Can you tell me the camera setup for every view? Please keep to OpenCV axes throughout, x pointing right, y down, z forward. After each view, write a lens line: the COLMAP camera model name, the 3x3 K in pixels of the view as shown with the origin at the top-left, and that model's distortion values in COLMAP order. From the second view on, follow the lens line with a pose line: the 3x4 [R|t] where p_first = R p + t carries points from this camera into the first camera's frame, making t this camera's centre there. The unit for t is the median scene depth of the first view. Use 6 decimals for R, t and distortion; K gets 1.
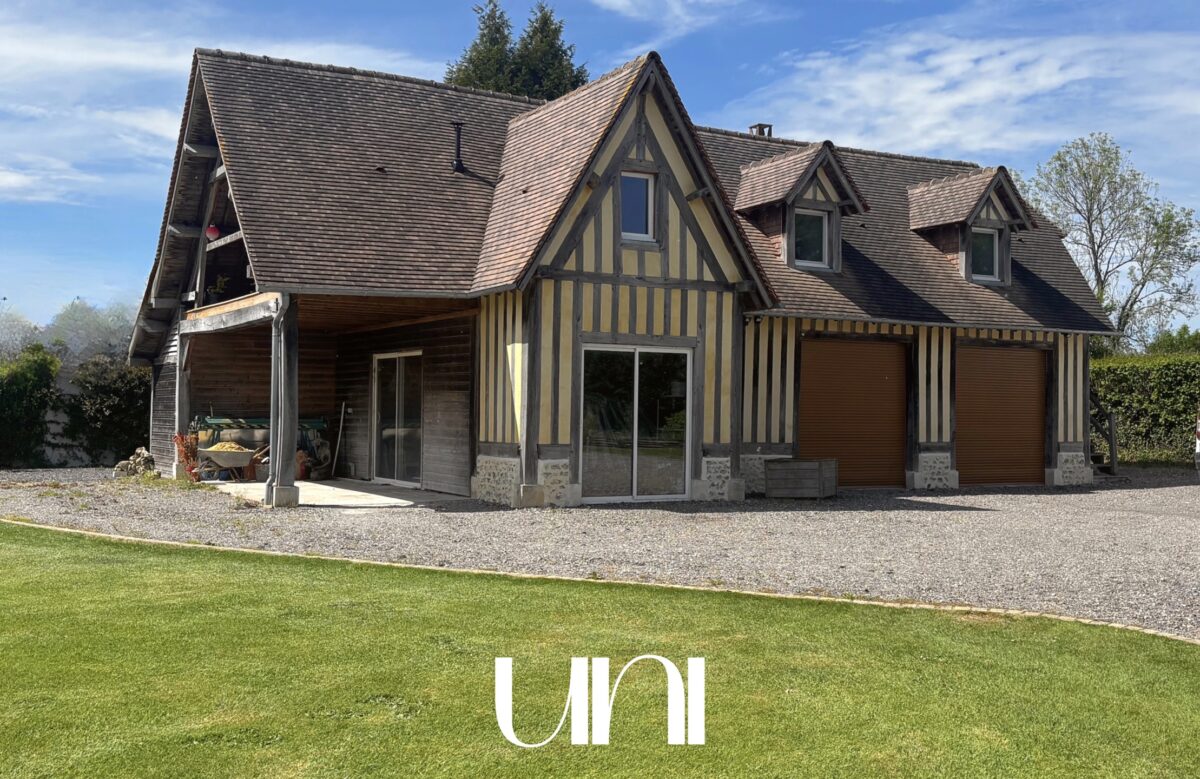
lens RADIAL K [[1297.2, 0, 640.1], [0, 1297.2, 383.0], [0, 0, 1]] dist [0.060594, -0.024535]
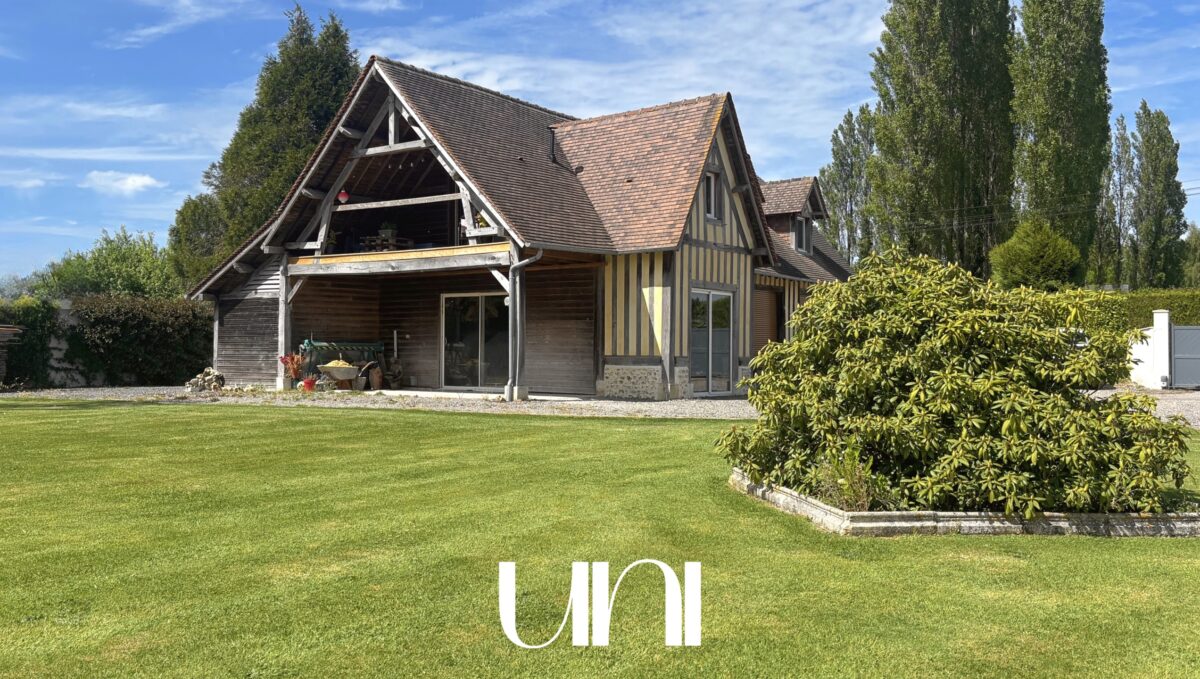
lens RADIAL K [[1070.9, 0, 578.3], [0, 1070.9, 337.8], [0, 0, 1]] dist [-0.000706, -0.002479]
pose [[0.924547, 0.000587, 0.381069, -0.513527], [-0.004190, 0.999954, 0.008625, 0.013531], [-0.381046, -0.009570, 0.924507, -0.060633]]
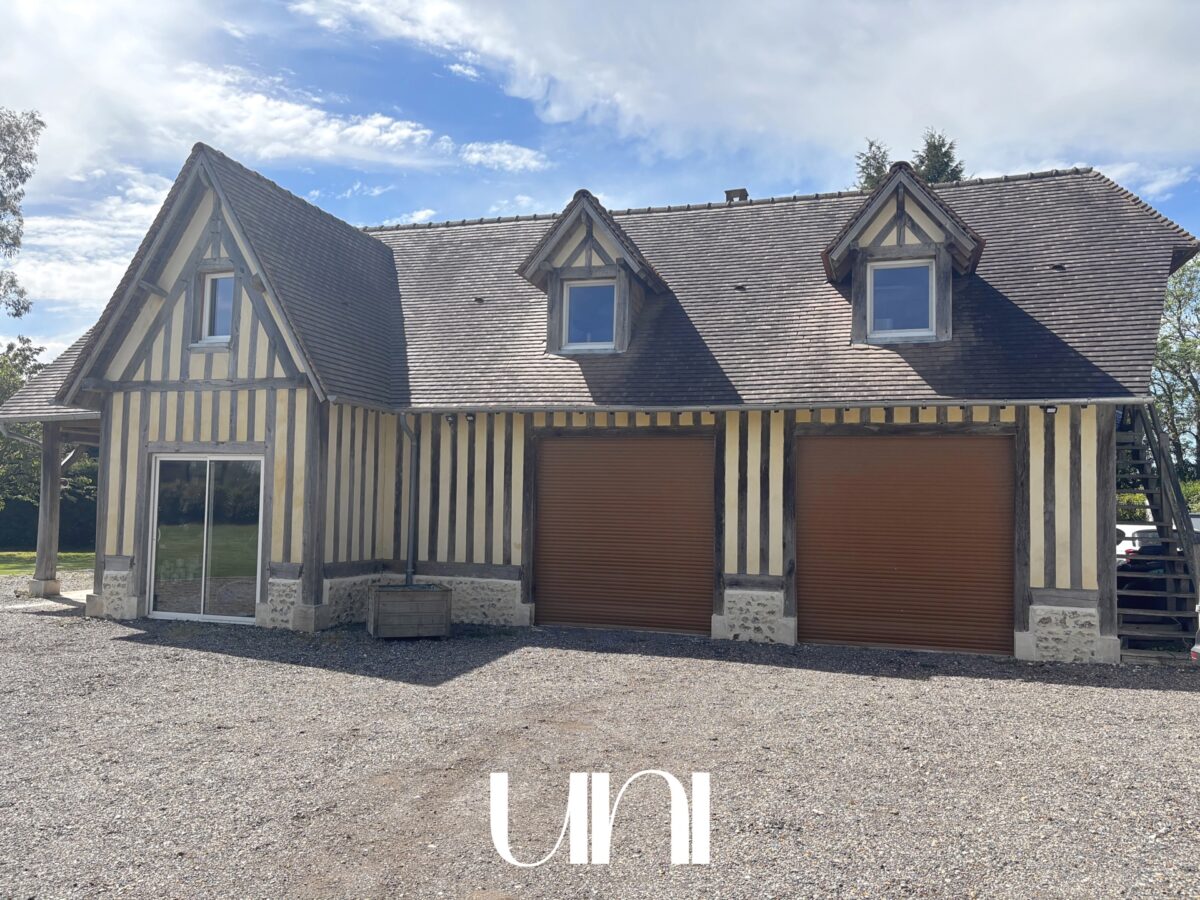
lens RADIAL K [[889.7, 0, 600.0], [0, 889.7, 450.0], [0, 0, 1]] dist [0.023703, 0.000418]
pose [[0.671924, -0.042007, -0.739428, 0.564378], [0.004807, 0.998617, -0.052363, 0.003218], [0.740604, 0.031629, 0.671197, 0.655289]]
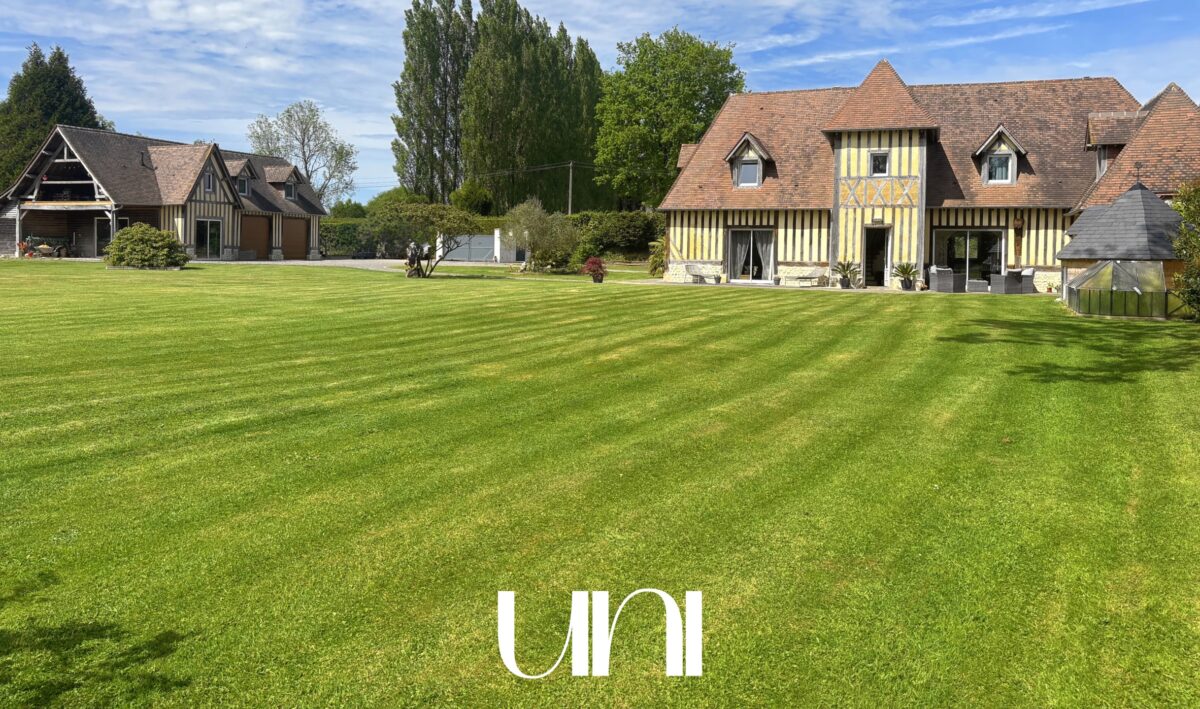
lens RADIAL K [[899.2, 0, 622.0], [0, 899.2, 265.9], [0, 0, 1]] dist [0.059418, -0.084449]
pose [[0.773766, -0.009153, 0.633405, -0.636512], [-0.019870, 0.999053, 0.038709, -0.015412], [-0.633160, -0.042537, 0.772851, -1.552978]]
